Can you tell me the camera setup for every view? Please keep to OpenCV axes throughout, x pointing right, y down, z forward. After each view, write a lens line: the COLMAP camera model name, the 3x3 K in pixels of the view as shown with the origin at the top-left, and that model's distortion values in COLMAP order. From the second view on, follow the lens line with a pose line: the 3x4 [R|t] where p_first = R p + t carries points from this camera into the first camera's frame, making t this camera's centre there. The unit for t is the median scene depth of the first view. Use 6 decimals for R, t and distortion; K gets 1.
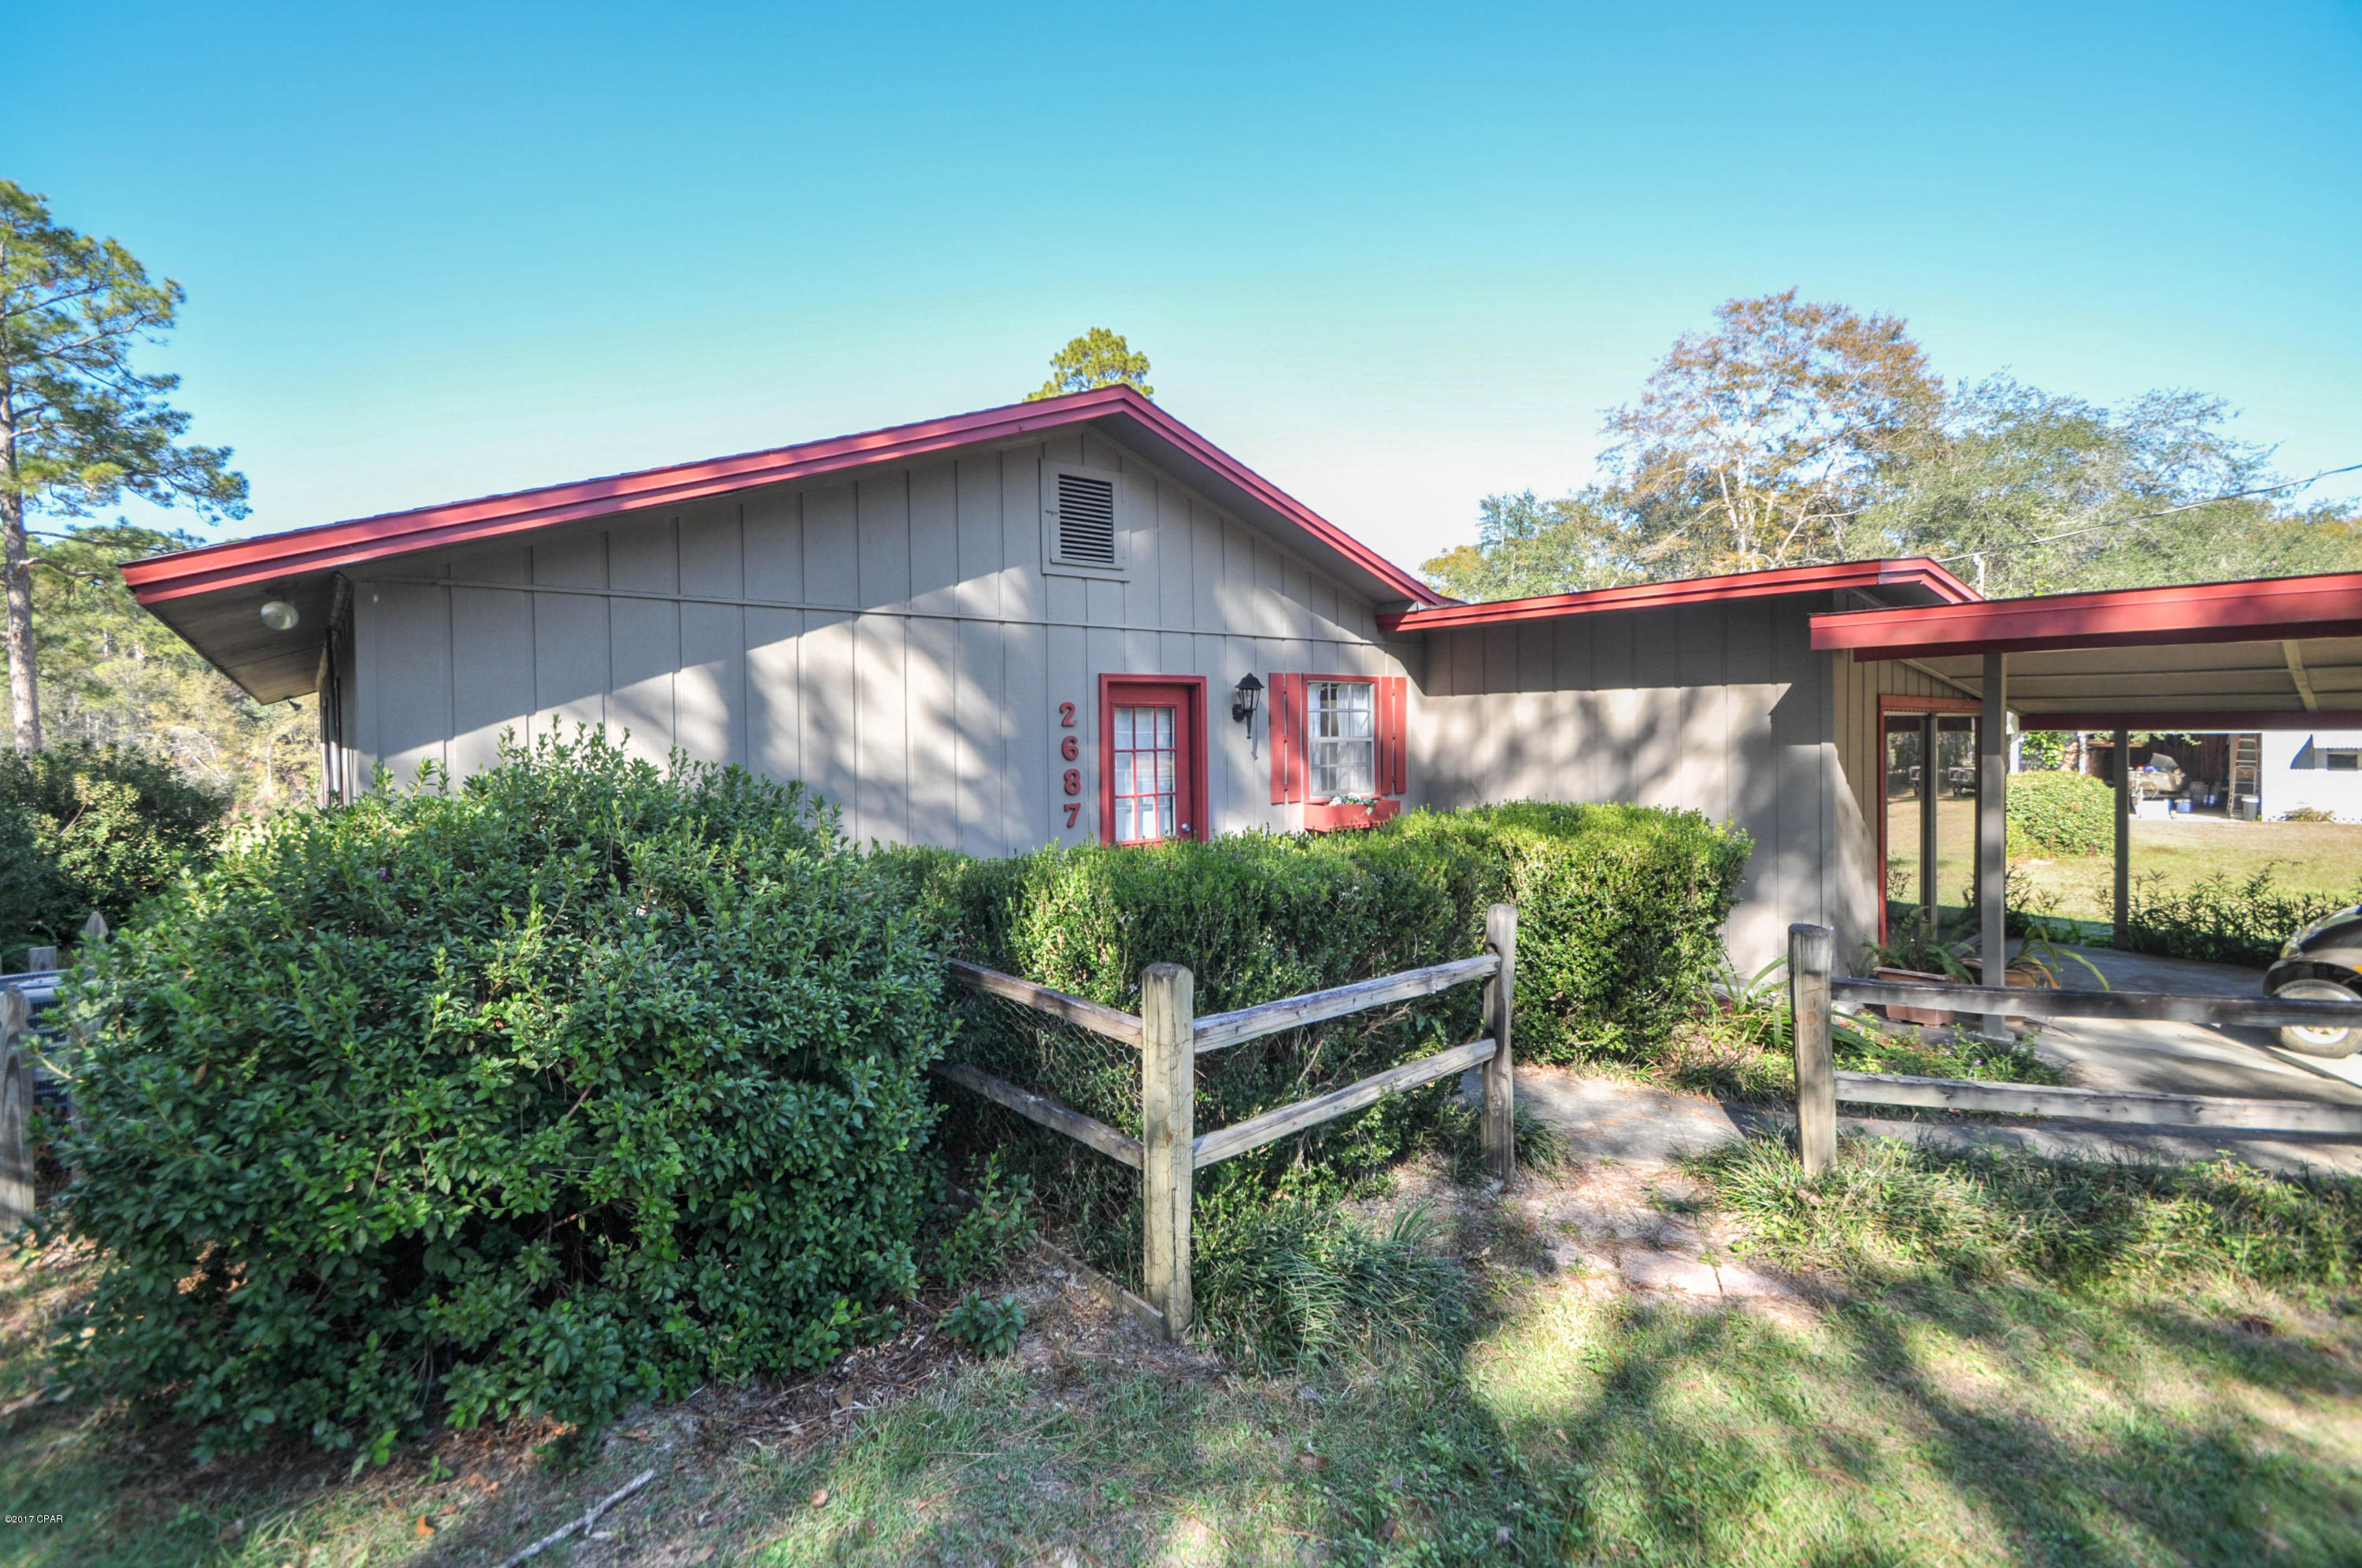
lens RADIAL K [[1054.2, 0, 1155.4], [0, 1054.2, 749.2], [0, 0, 1]] dist [0.002307, -0.006440]
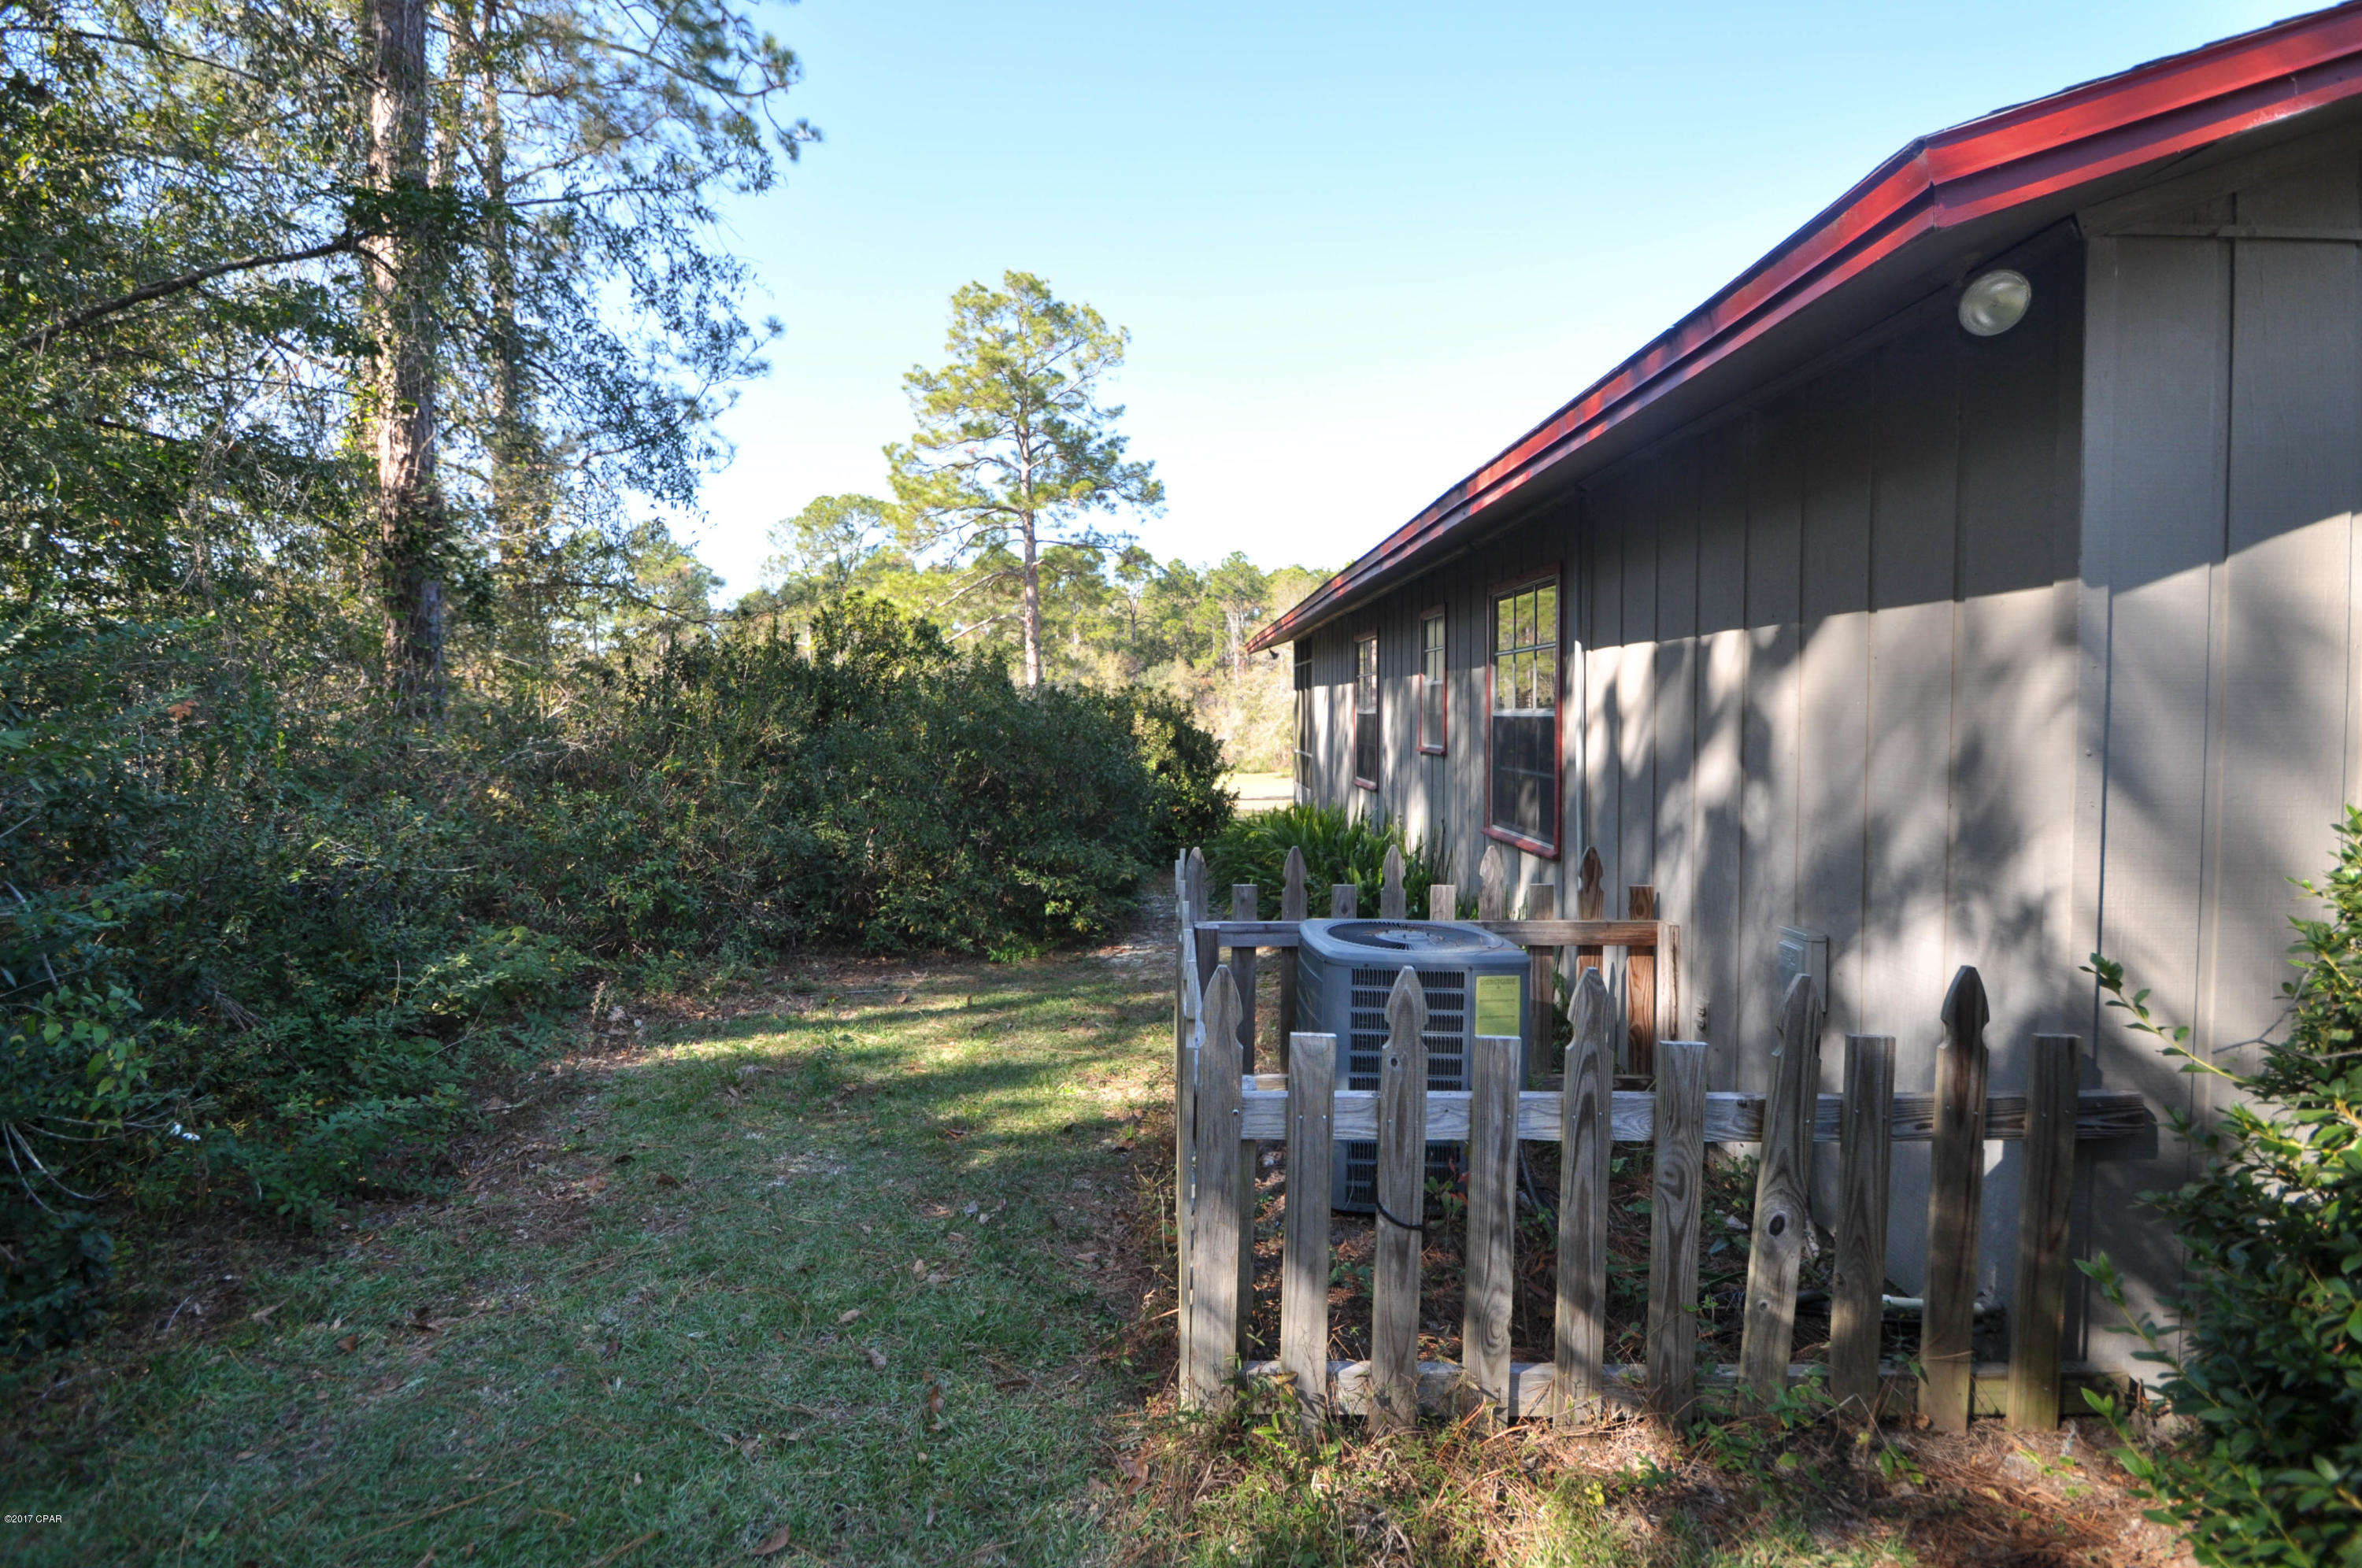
lens RADIAL K [[1054.2, 0, 1155.4], [0, 1054.2, 749.2], [0, 0, 1]] dist [0.002307, -0.006440]
pose [[0.779806, 0.034165, -0.625088, -0.436655], [-0.019448, 0.999350, 0.030360, 0.040691], [0.625719, -0.011518, 0.779964, 0.197012]]
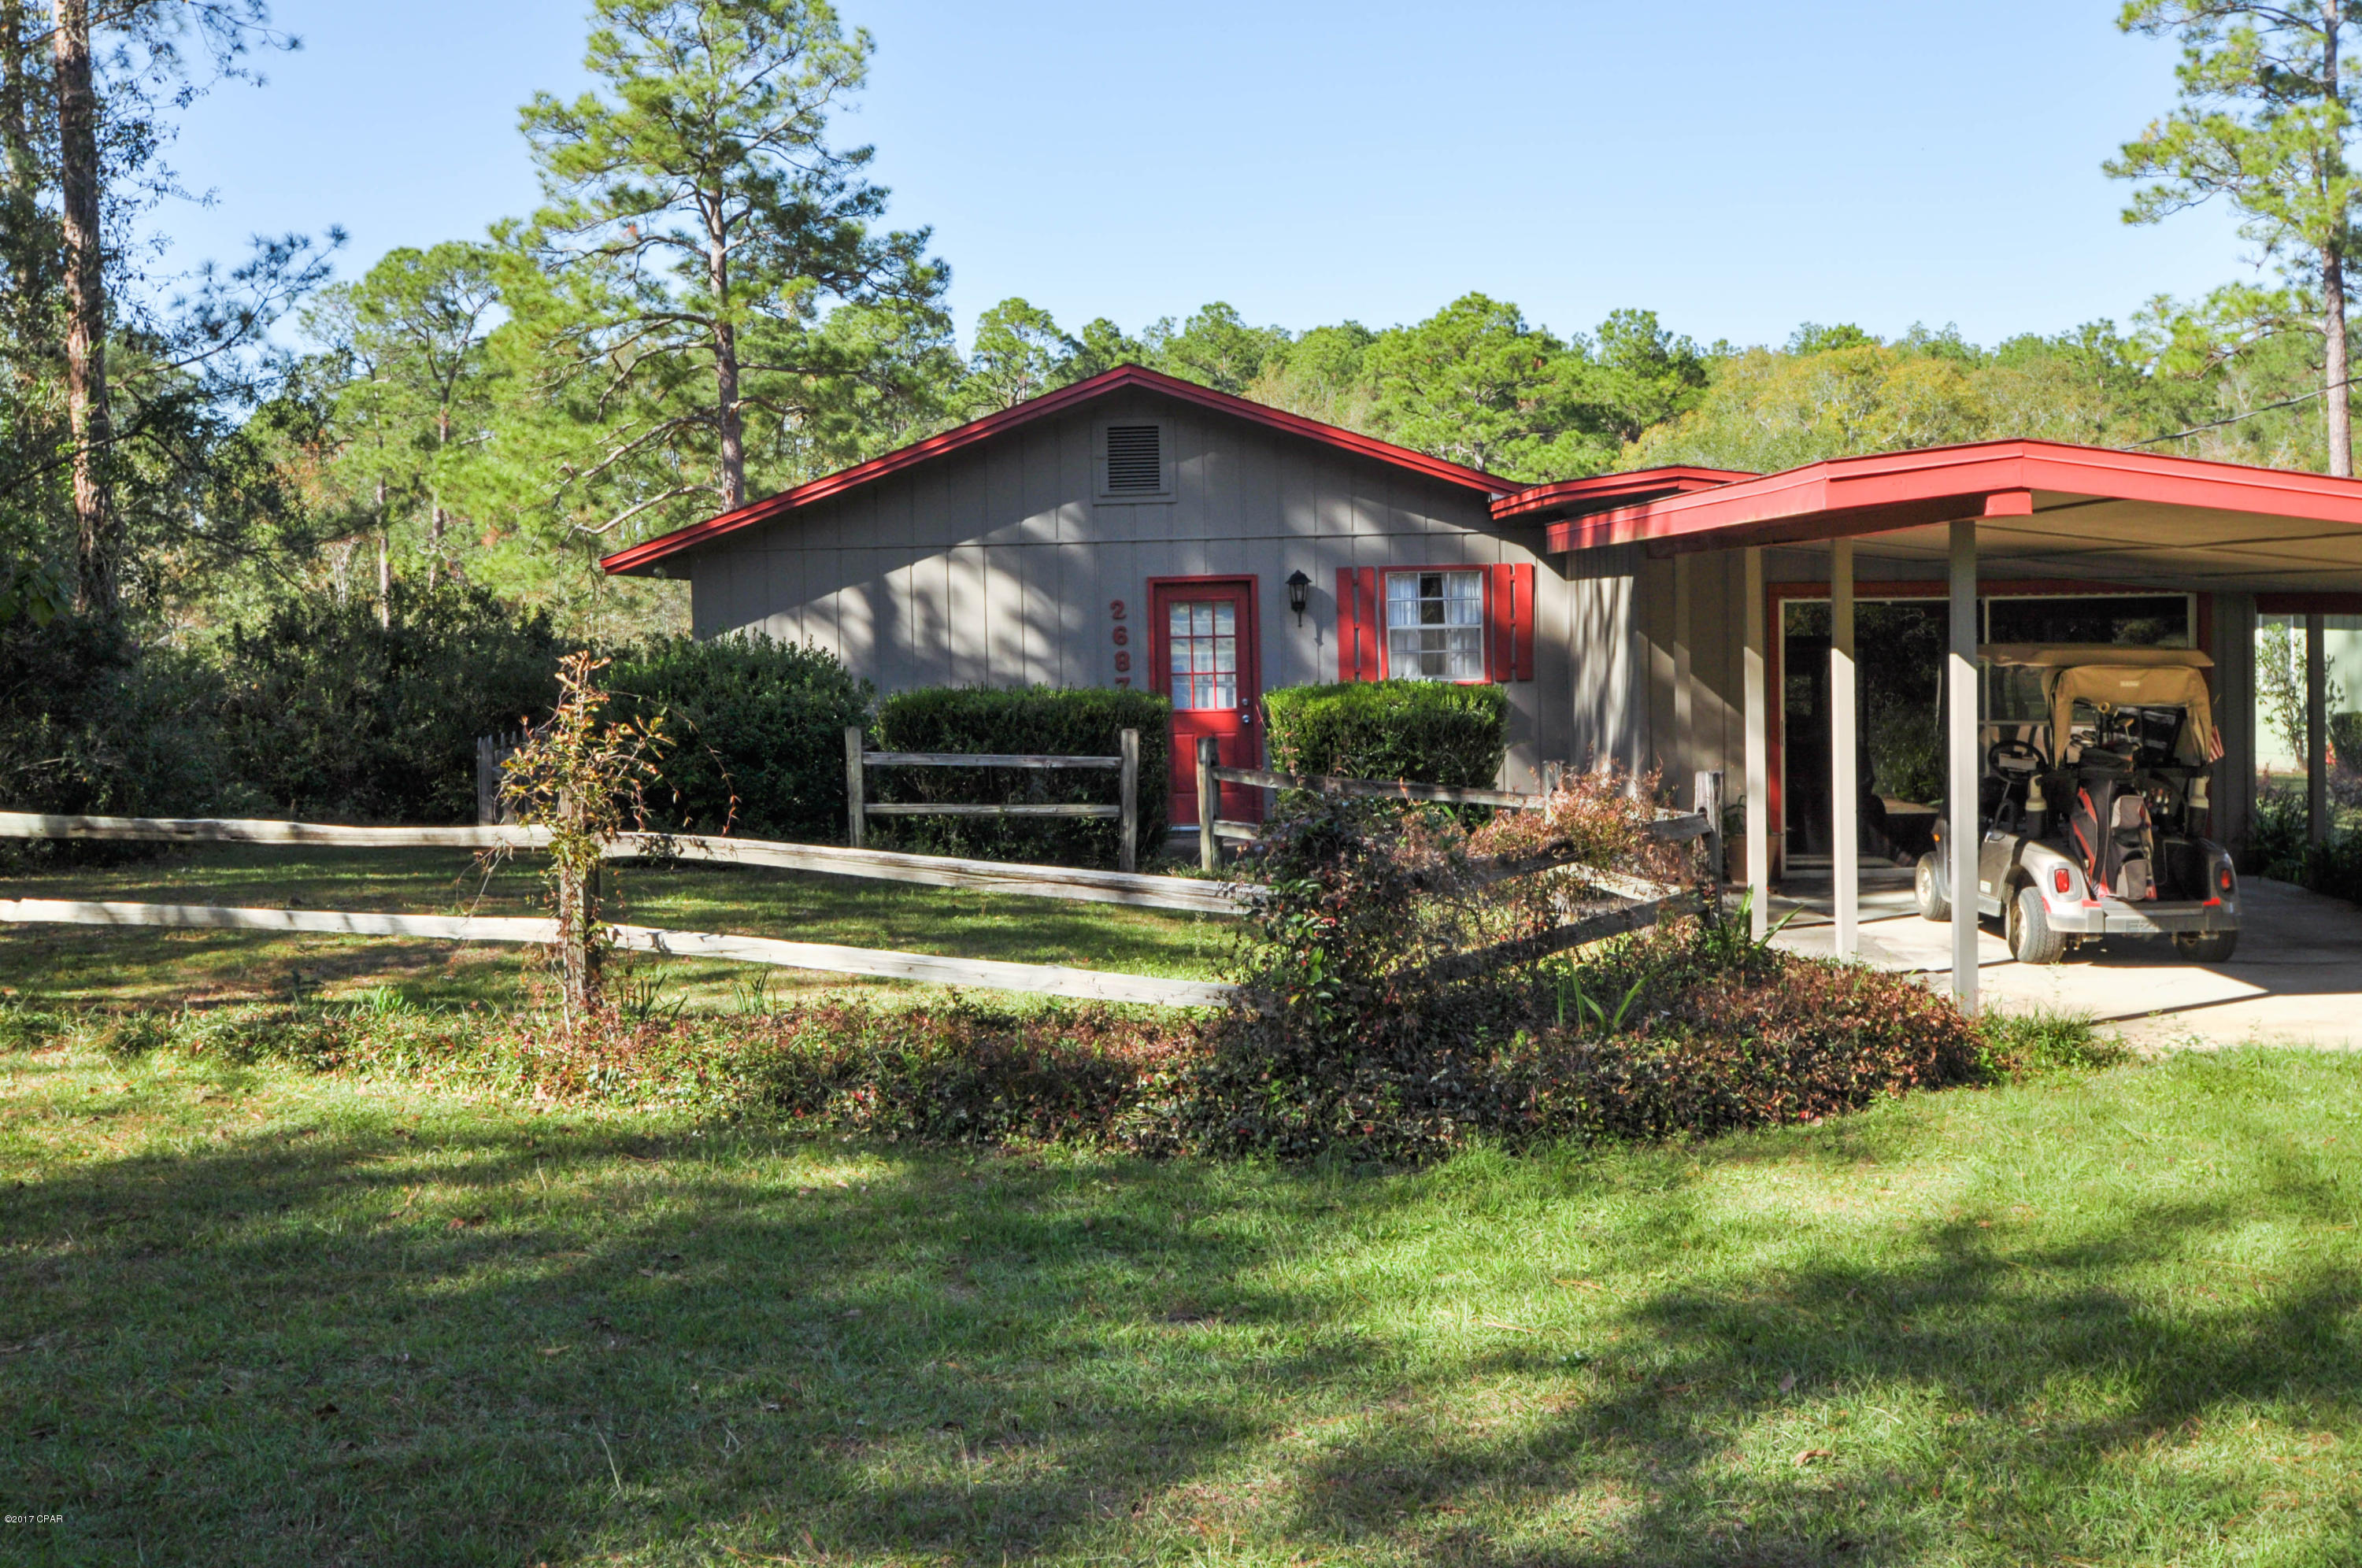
lens RADIAL K [[2510.0, 0, 1181.0], [0, 2510.0, 784.0], [0, 0, 1]] dist [-0.074839, -0.006543]
pose [[0.775054, 0.039017, -0.630689, 1.581713], [0.000139, 0.998081, 0.061915, -0.007598], [0.631895, -0.048075, 0.773562, -1.119038]]
